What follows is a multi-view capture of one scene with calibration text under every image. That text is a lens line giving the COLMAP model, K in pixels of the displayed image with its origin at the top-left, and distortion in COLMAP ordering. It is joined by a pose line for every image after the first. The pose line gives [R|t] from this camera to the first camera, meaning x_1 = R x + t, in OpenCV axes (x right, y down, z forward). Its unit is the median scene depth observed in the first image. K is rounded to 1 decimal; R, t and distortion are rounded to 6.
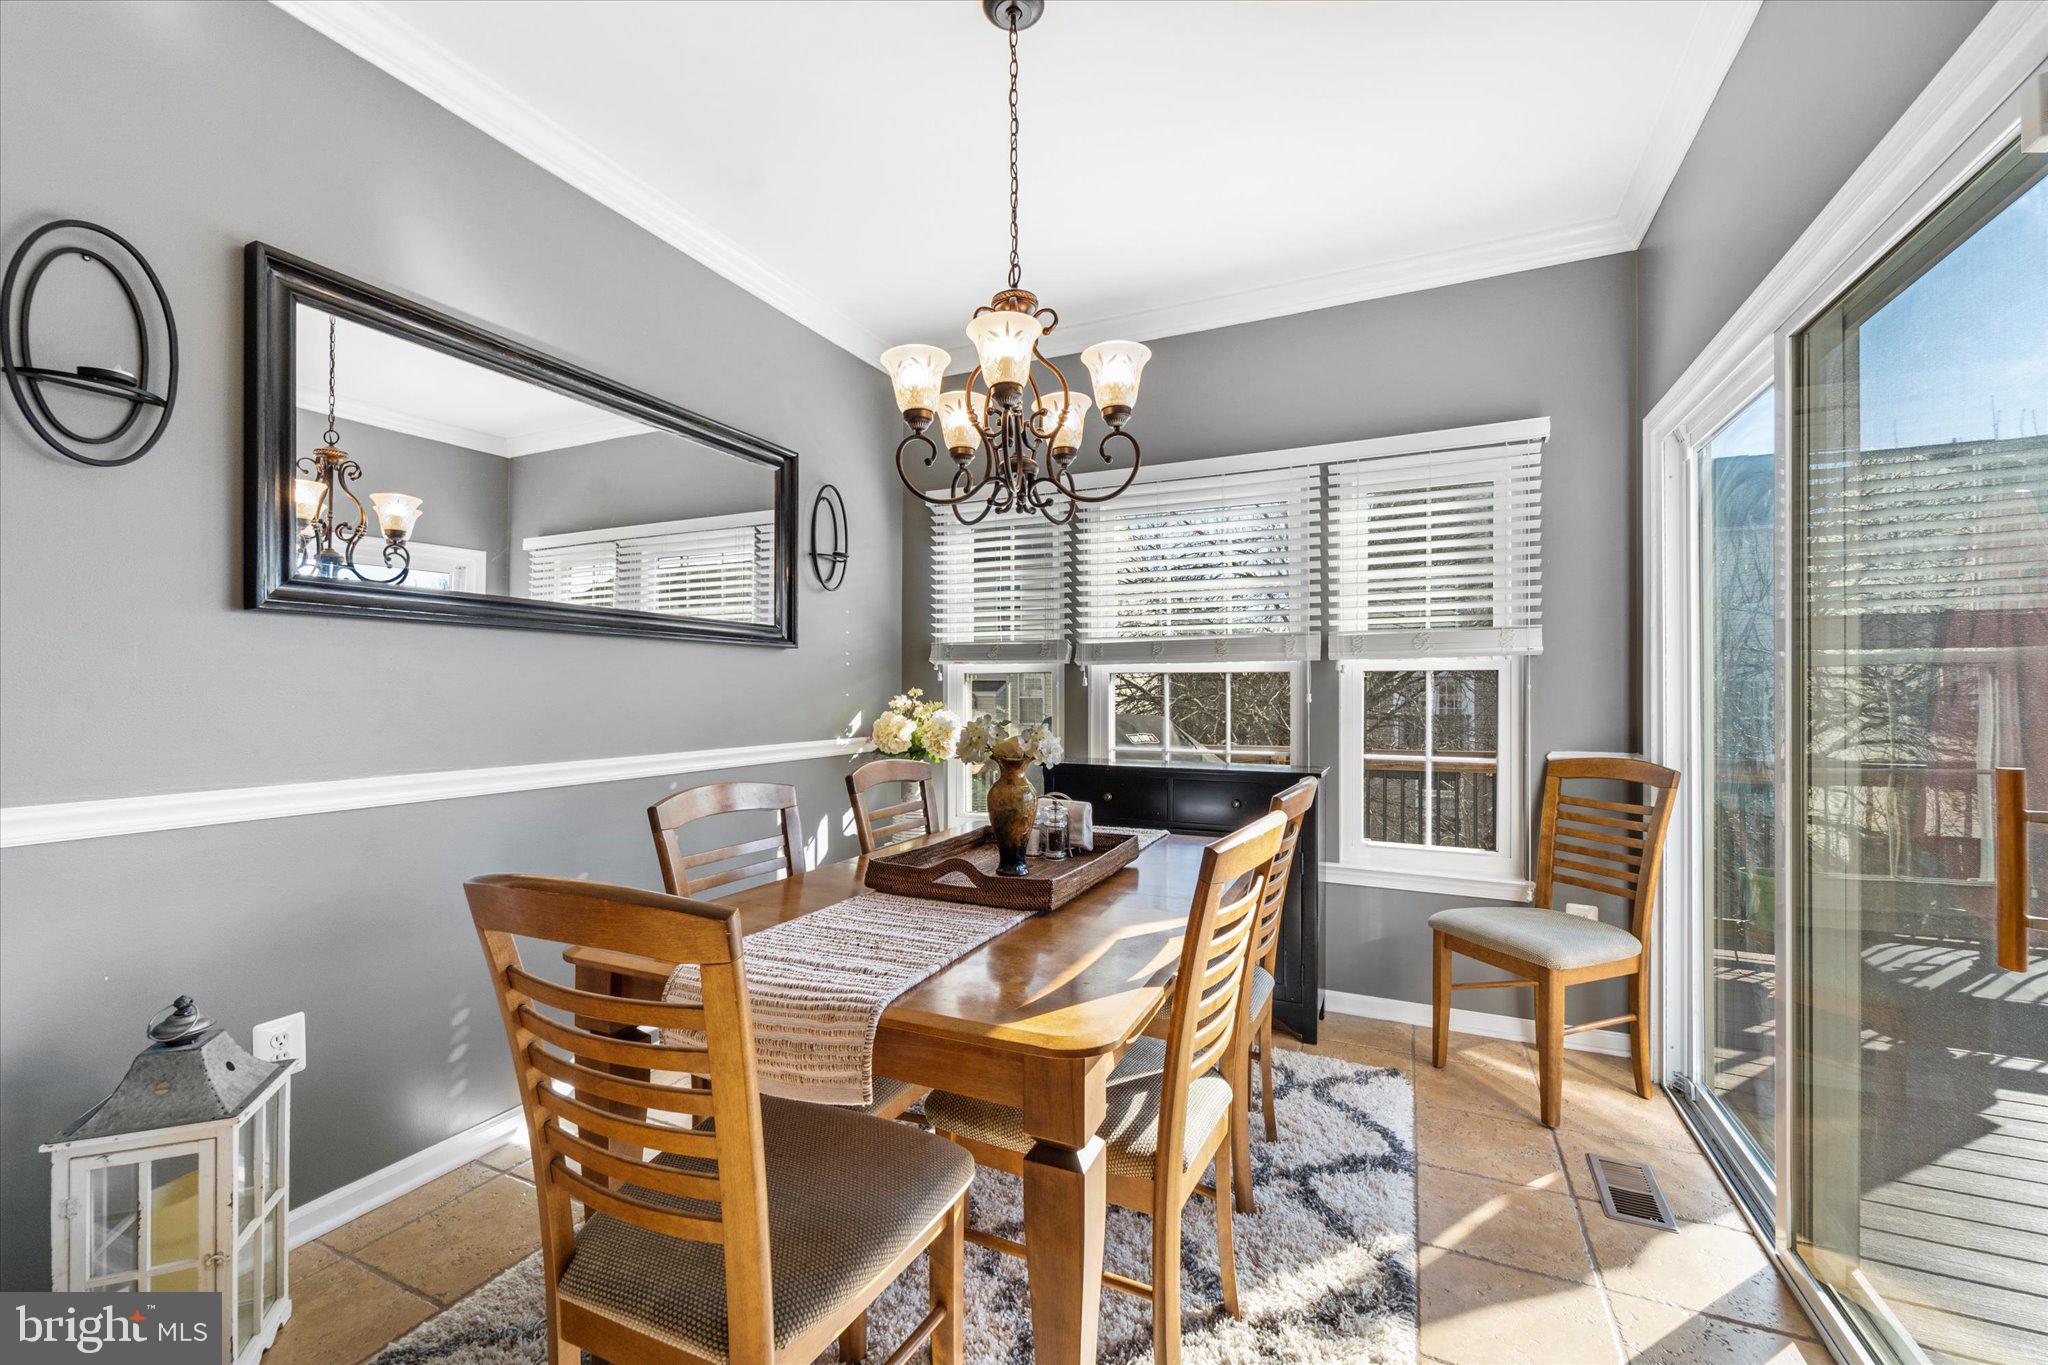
lens RADIAL K [[835.1, 0, 1030.9], [0, 835.1, 689.9], [0, 0, 1]] dist [-0.000214, -0.000406]
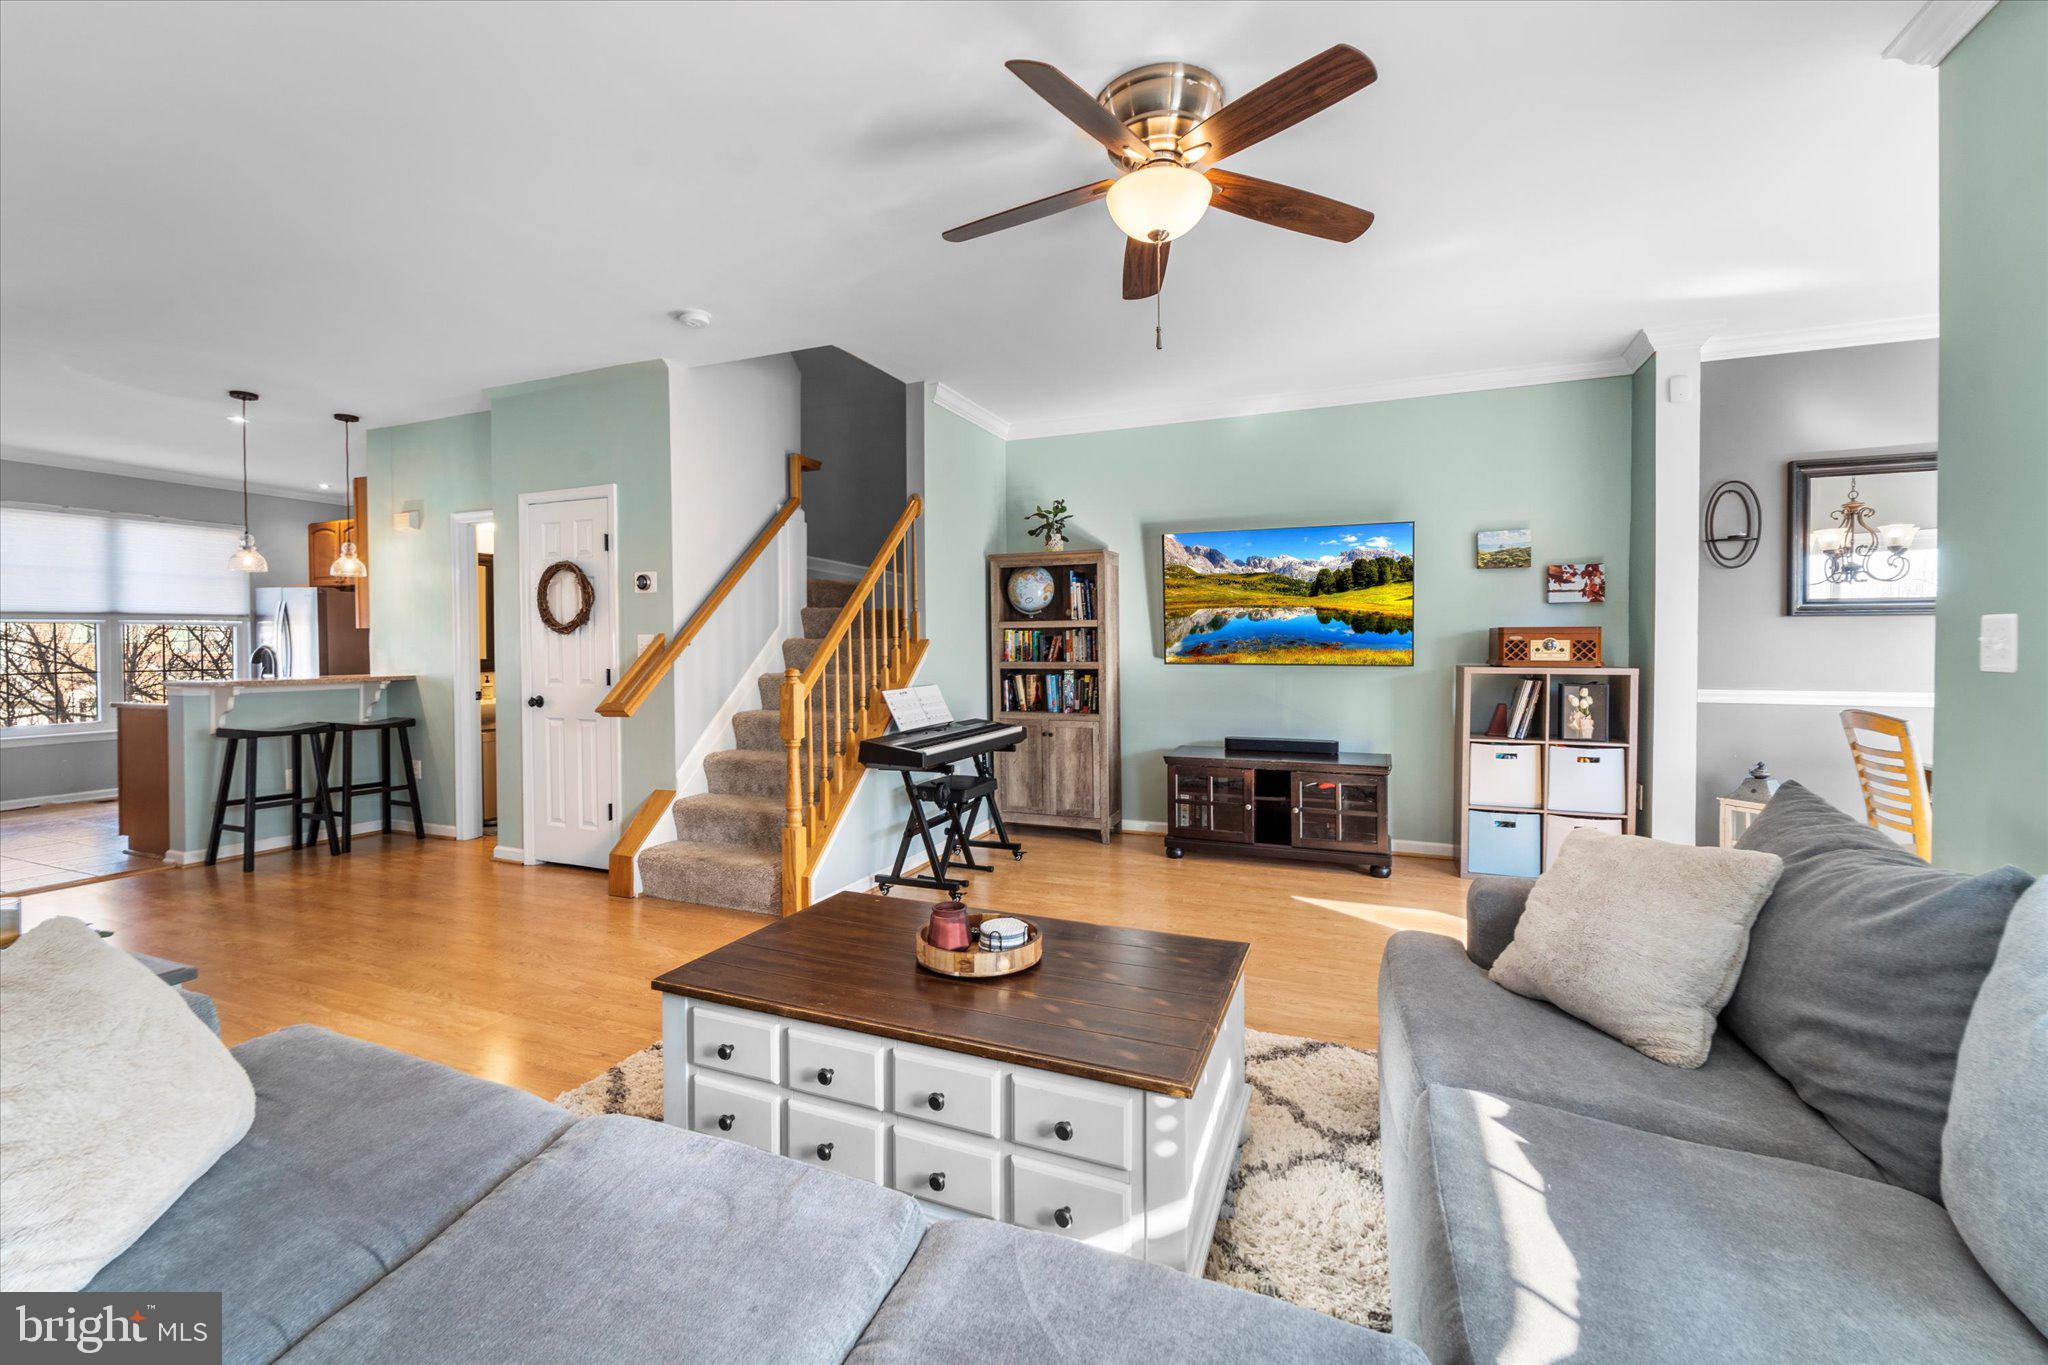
lens RADIAL K [[835.1, 0, 1024.4], [0, 835.1, 648.4], [0, 0, 1]] dist [-0.000214, -0.000406]
pose [[0.037938, 0.010240, -0.999228, 1.520743], [0.005218, 0.999932, 0.010446, -0.043290], [0.999266, -0.005610, 0.037882, -1.419364]]
